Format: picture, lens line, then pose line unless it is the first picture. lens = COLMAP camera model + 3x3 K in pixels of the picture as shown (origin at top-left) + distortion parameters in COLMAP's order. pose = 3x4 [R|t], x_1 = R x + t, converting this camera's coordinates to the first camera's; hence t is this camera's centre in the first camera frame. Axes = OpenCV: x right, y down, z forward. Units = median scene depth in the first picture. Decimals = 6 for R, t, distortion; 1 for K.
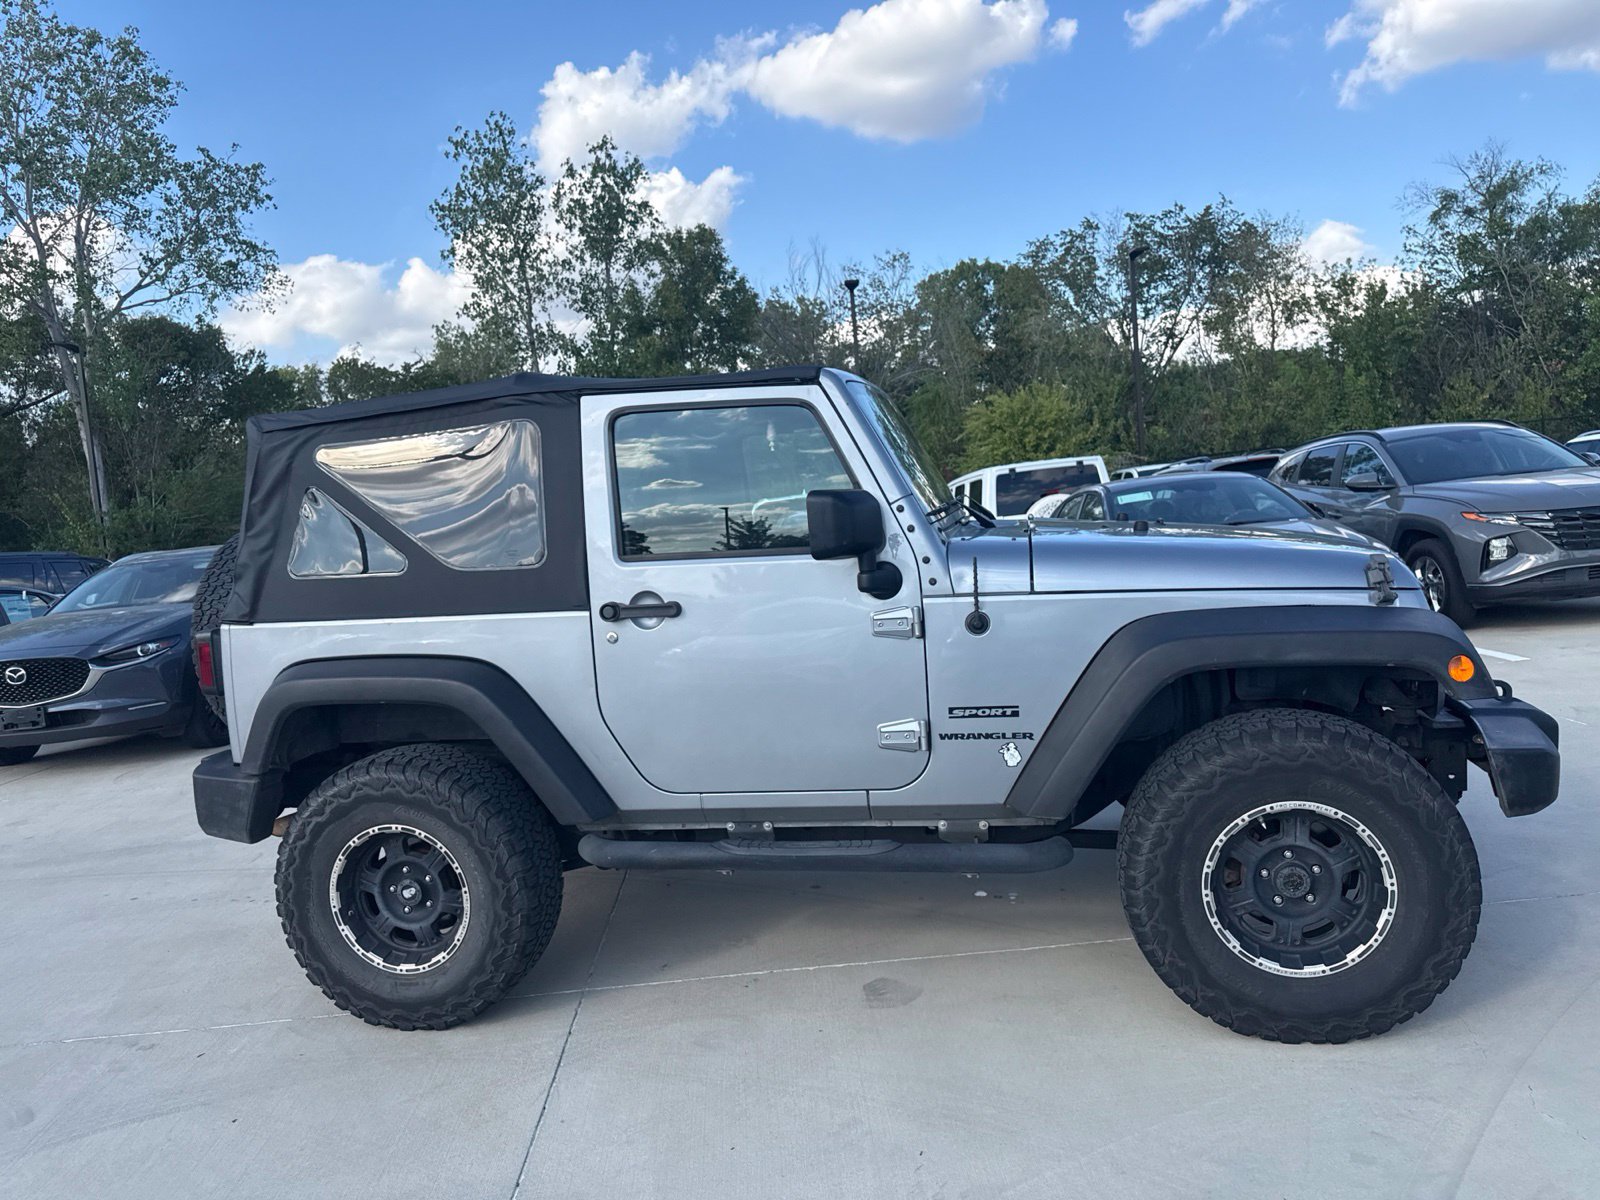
lens RADIAL K [[1189.1, 0, 792.7], [0, 1189.1, 609.9], [0, 0, 1]] dist [0.004146, -0.017213]
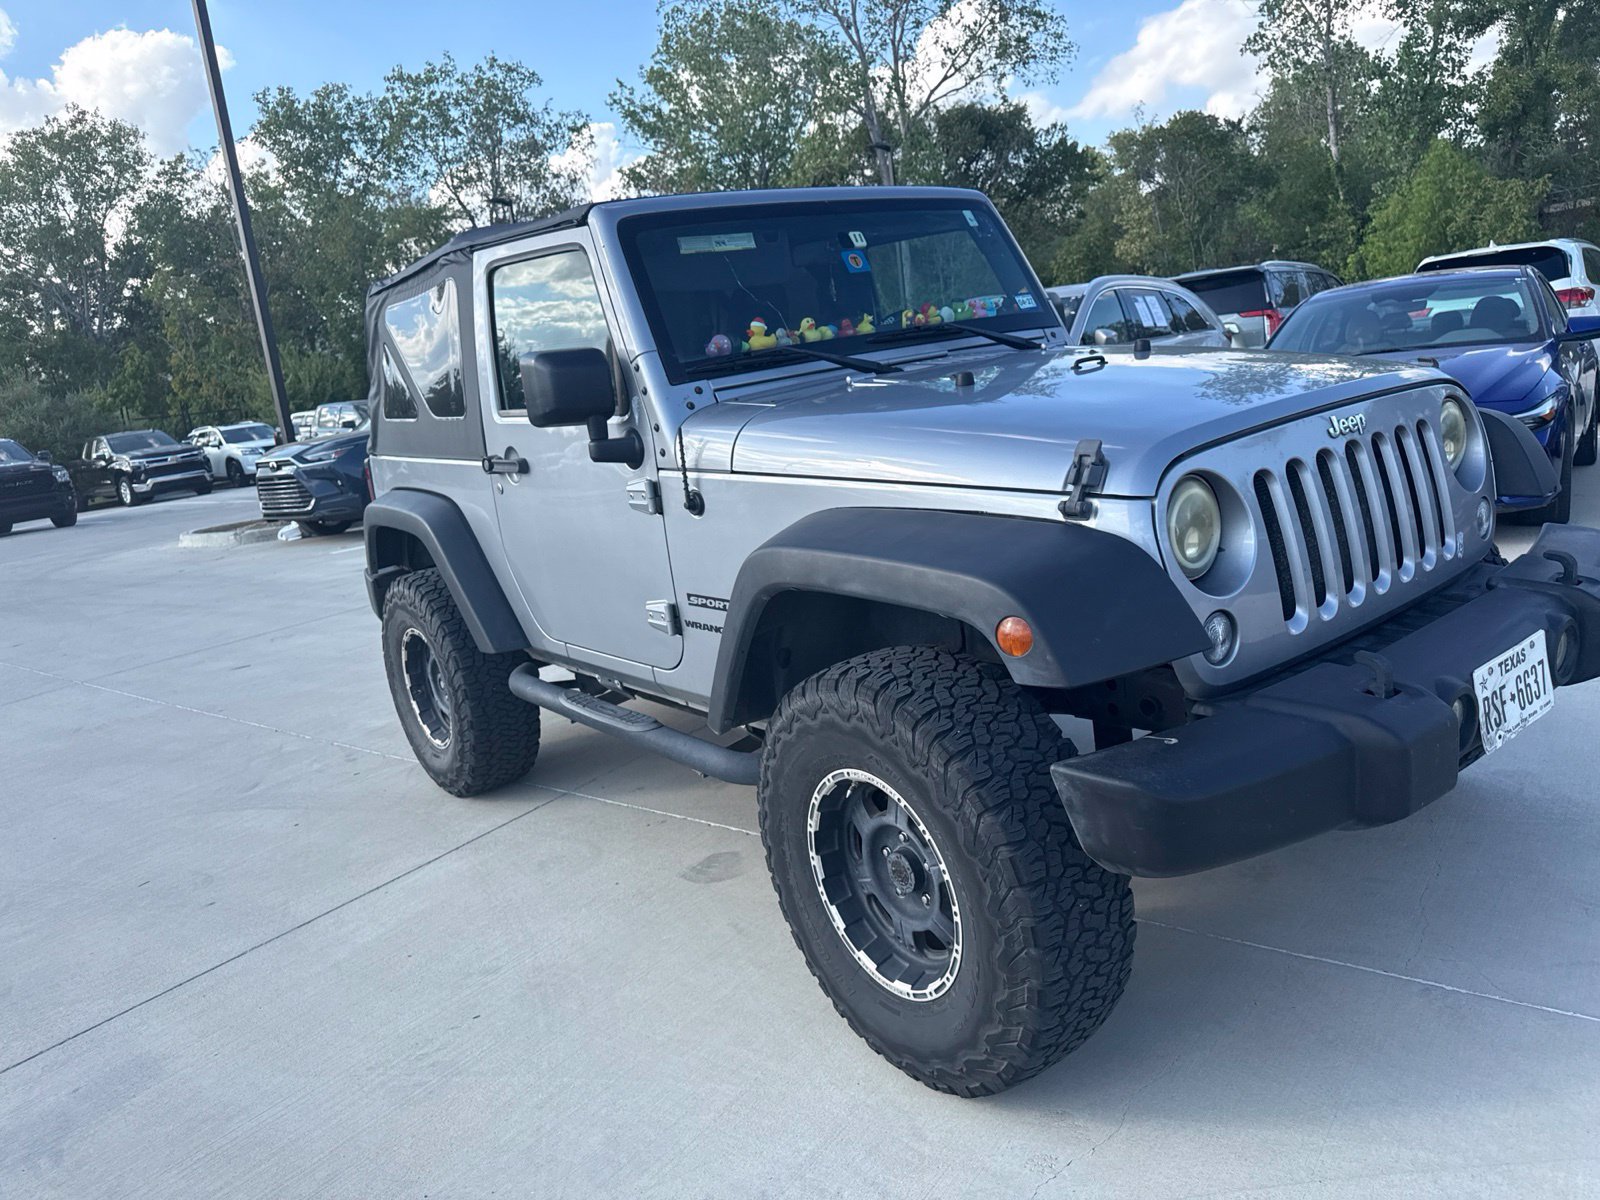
lens RADIAL K [[1189.1, 0, 792.7], [0, 1189.1, 609.9], [0, 0, 1]] dist [0.004146, -0.017213]
pose [[0.736443, 0.130323, -0.663828, 0.713562], [0.003632, 0.980493, 0.196521, -0.073605], [0.676490, -0.147137, 0.721604, 0.355784]]
